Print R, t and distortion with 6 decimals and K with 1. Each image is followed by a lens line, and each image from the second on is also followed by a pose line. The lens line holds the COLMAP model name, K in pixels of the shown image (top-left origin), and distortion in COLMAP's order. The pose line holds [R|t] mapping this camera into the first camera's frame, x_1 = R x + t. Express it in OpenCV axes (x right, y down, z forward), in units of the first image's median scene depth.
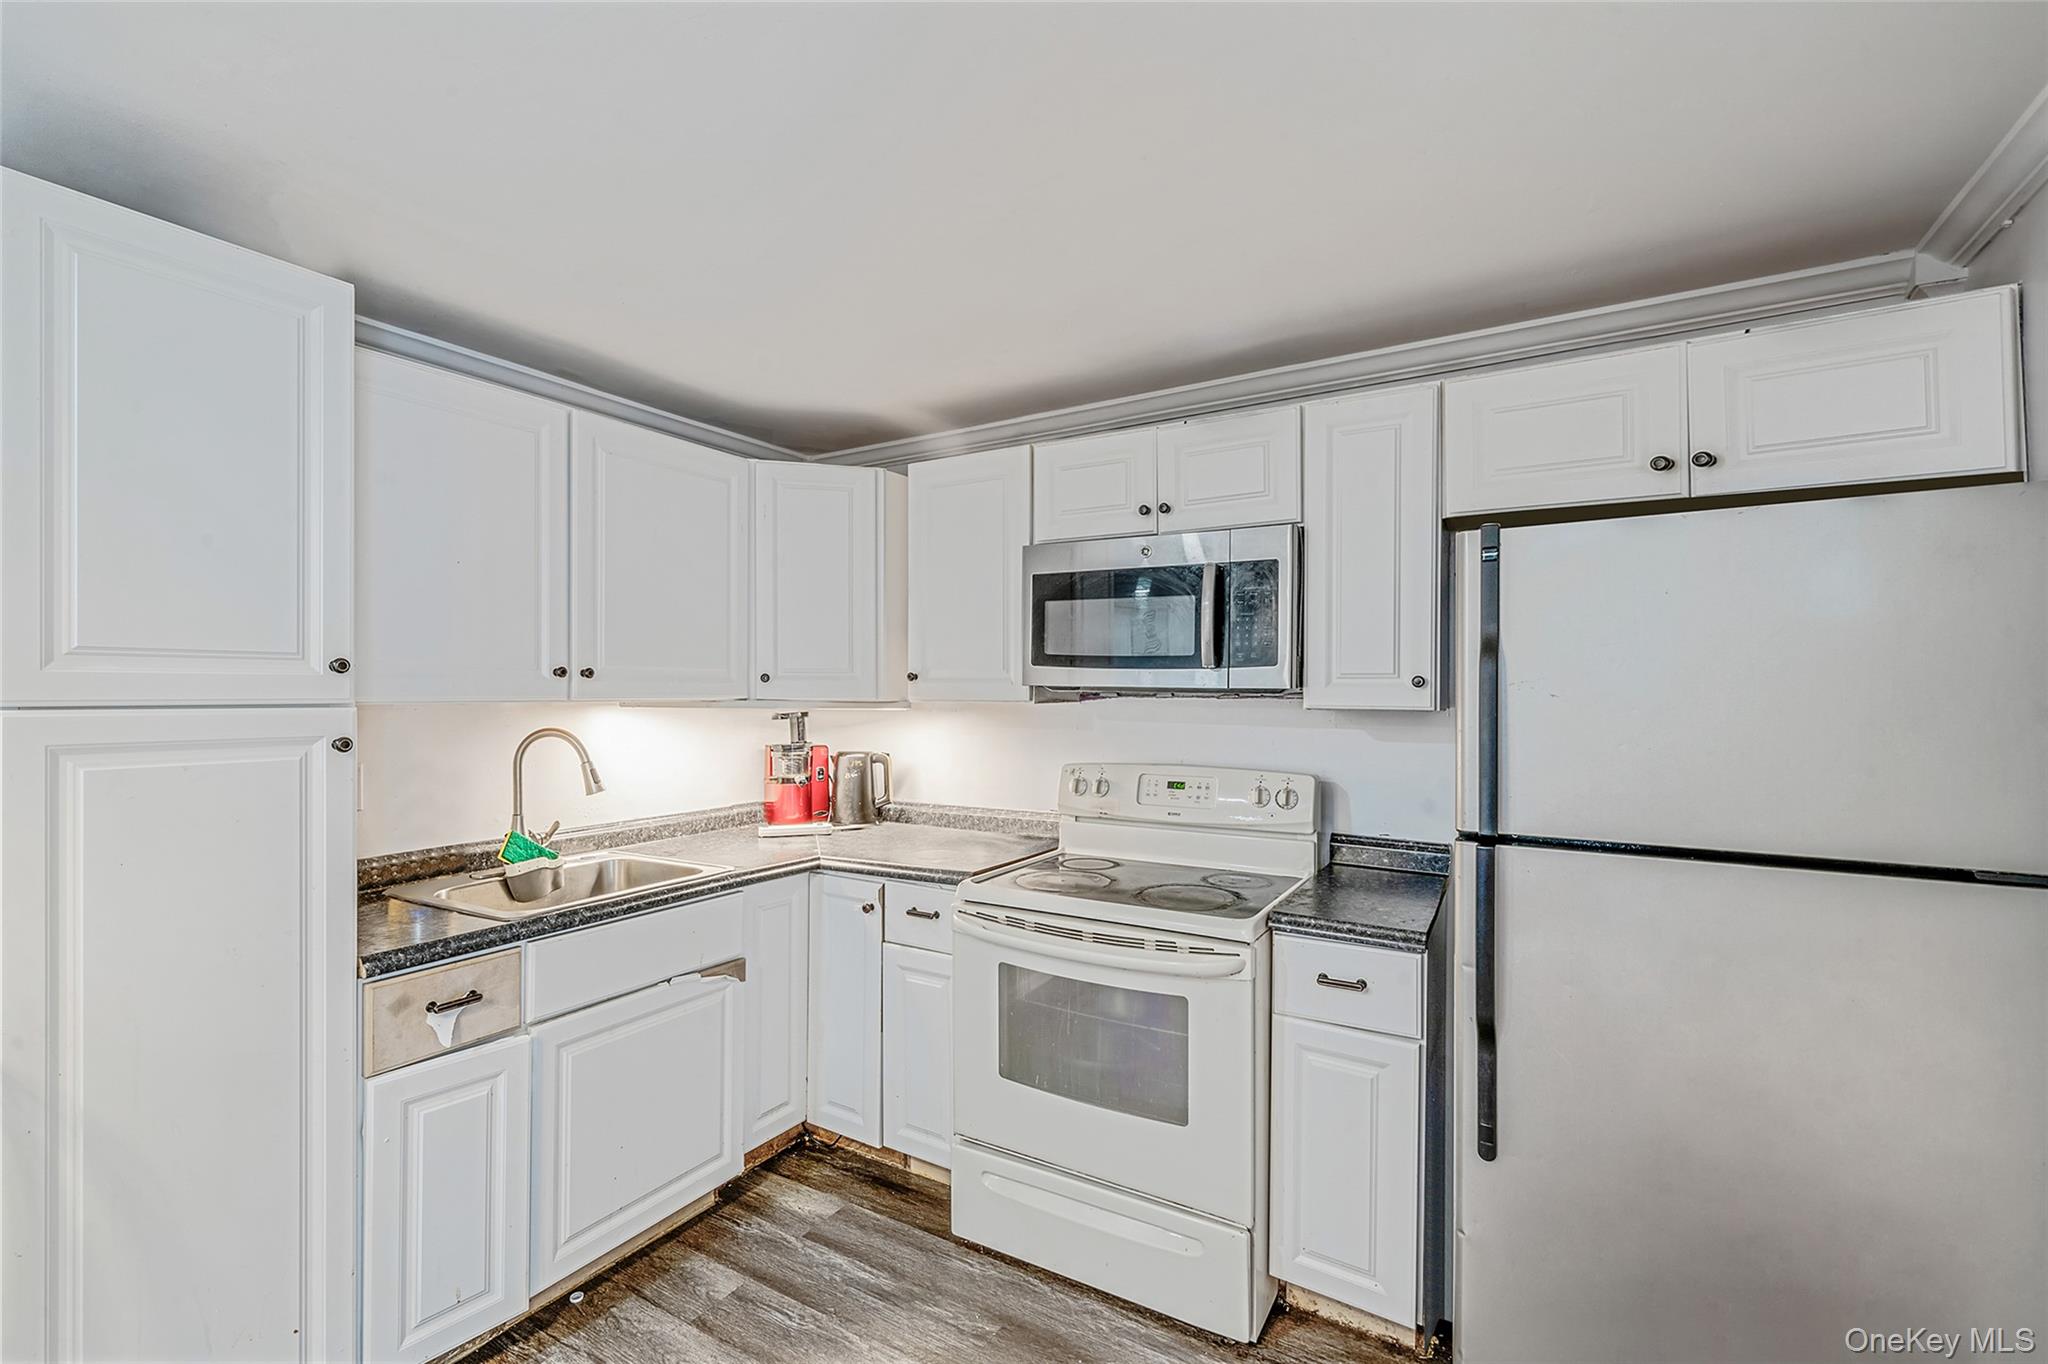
lens RADIAL K [[894.2, 0, 1024.0], [0, 894.2, 682.0], [0, 0, 1]] dist [0.000955, -0.000013]
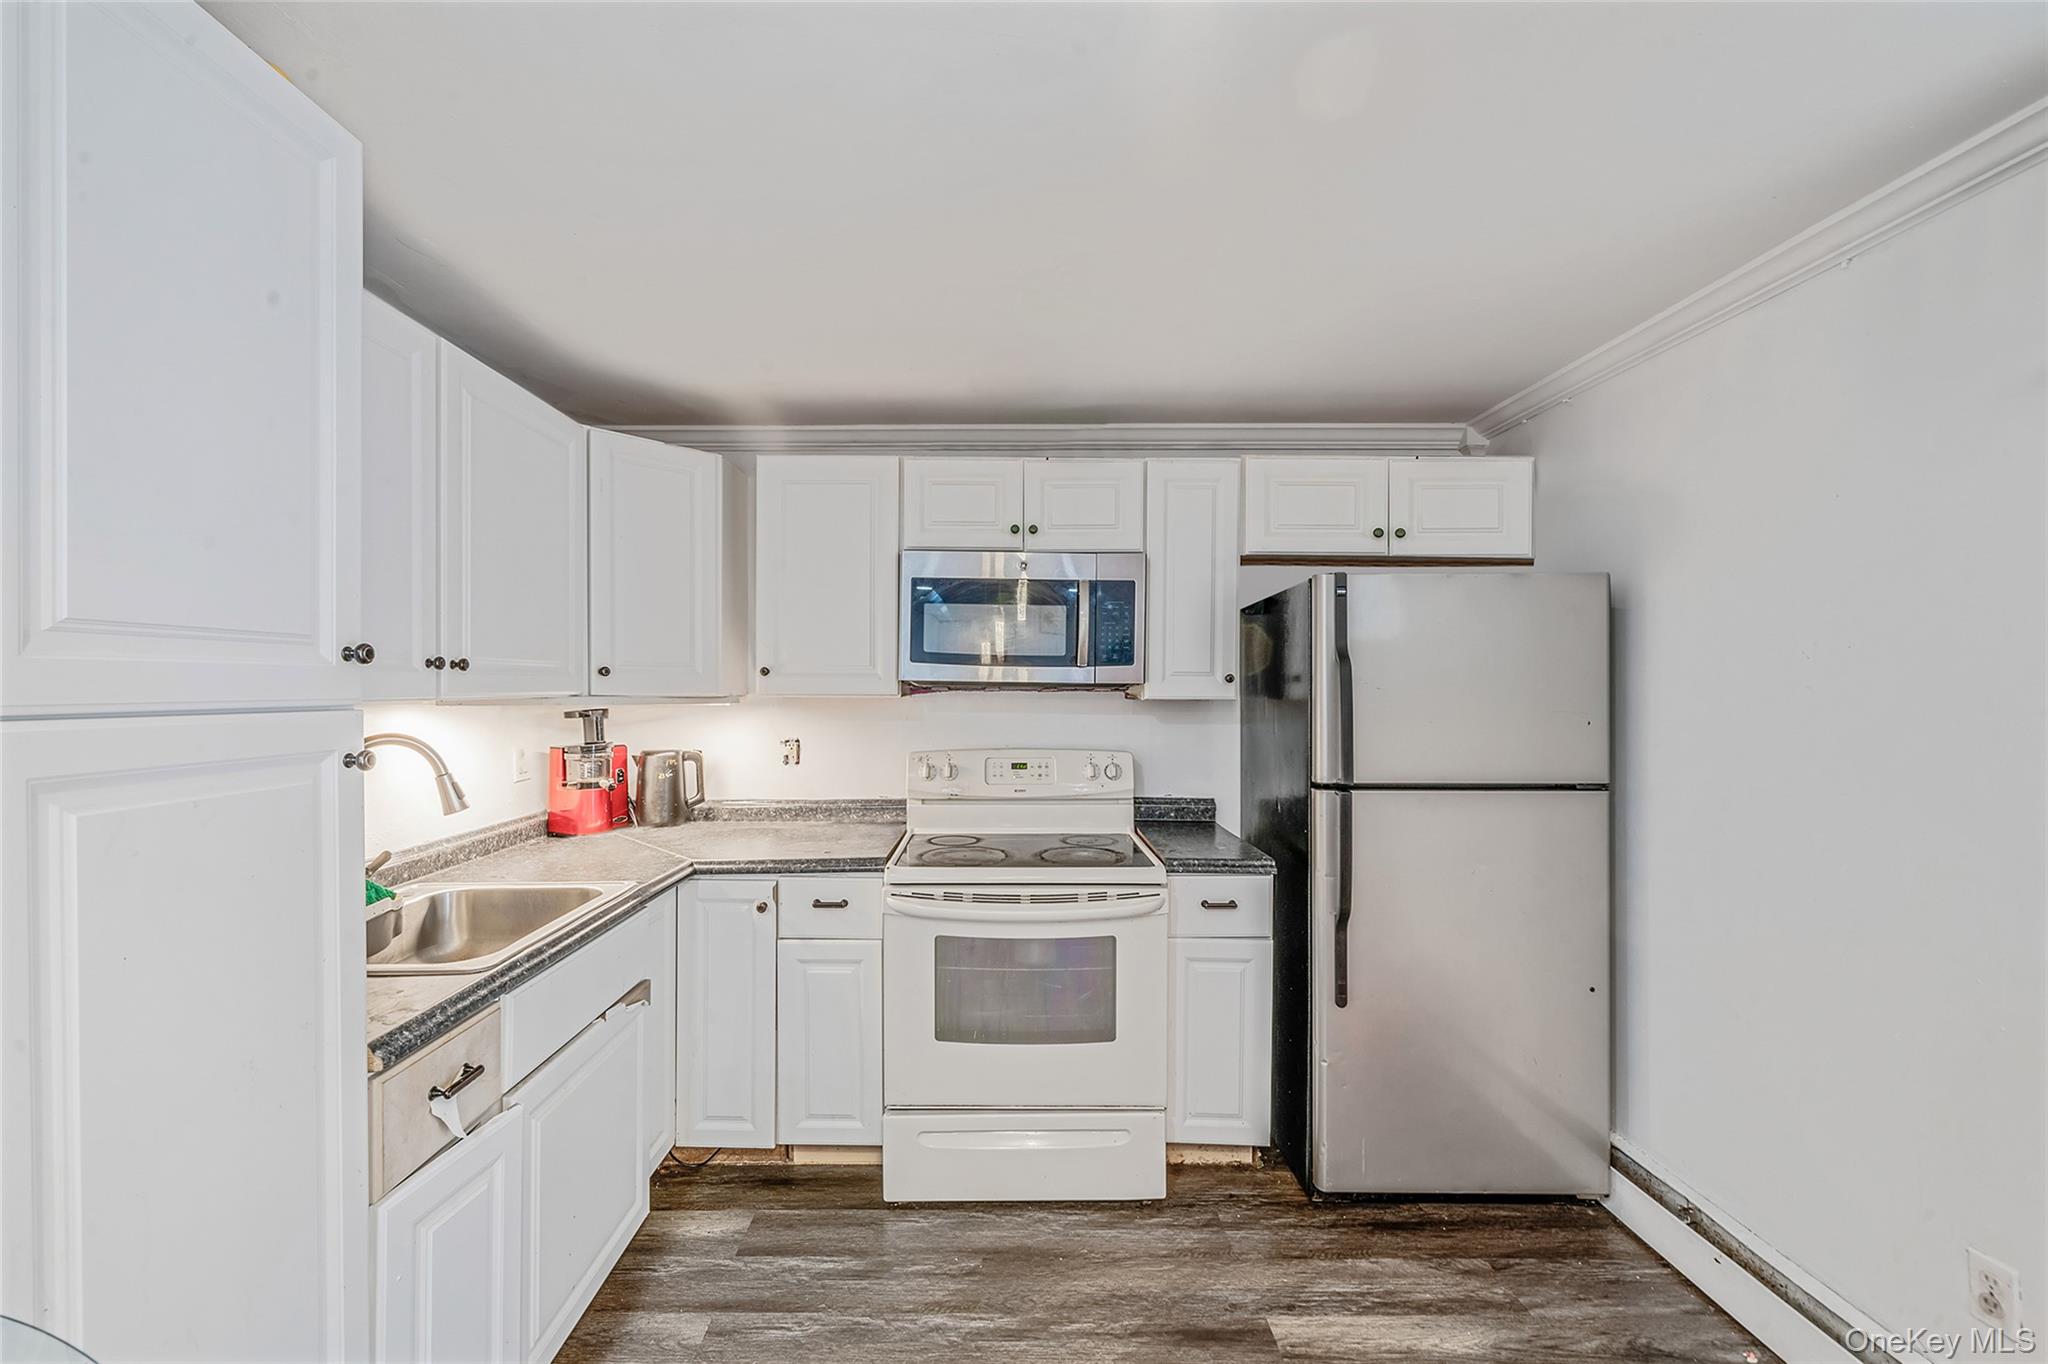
lens RADIAL K [[823.2, 0, 1016.8], [0, 823.2, 679.6], [0, 0, 1]] dist [-0.002031, 0.000070]
pose [[0.853671, 0.002301, 0.520807, -0.432350], [-0.004582, 0.999985, 0.003093, -0.000928], [-0.520792, -0.005027, 0.853669, 0.091349]]
